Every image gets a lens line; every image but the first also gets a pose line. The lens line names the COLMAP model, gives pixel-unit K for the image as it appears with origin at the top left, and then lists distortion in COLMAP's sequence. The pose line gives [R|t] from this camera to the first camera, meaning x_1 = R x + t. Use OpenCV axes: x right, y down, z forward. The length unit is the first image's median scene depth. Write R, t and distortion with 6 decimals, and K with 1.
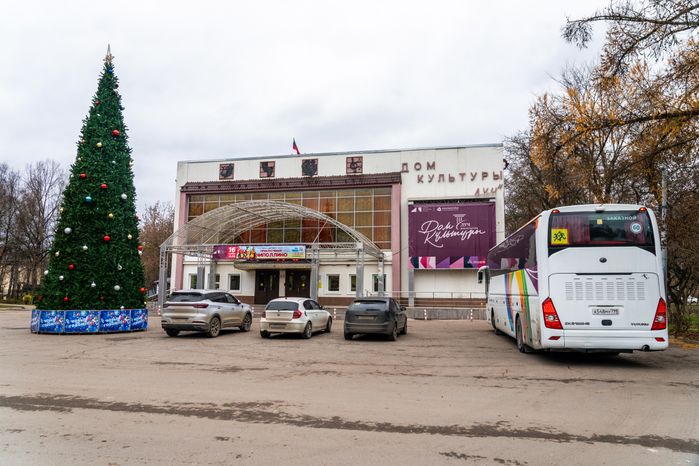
lens RADIAL K [[498.2, 0, 350.8], [0, 498.2, 230.3], [0, 0, 1]] dist [0.000165, -0.000123]
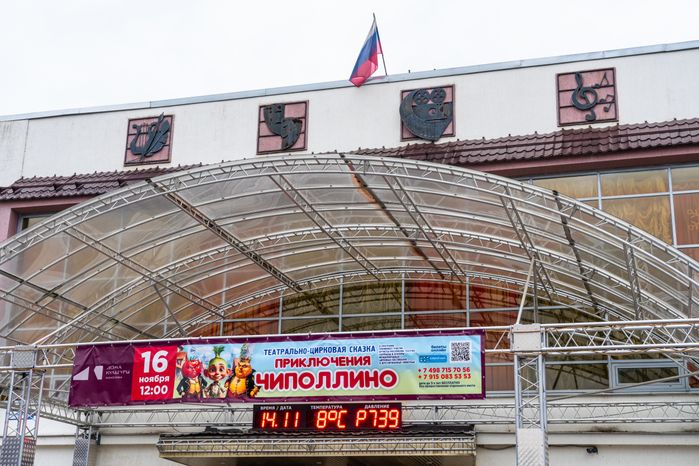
lens RADIAL K [[985.6, 0, 348.8], [0, 985.6, 233.4], [0, 0, 1]] dist [0.039604, 0.000000]
pose [[0.998893, 0.000512, -0.047030, -0.103234], [-0.009341, 0.982181, -0.187706, 0.055313], [0.046096, 0.187937, 0.981099, 0.444397]]
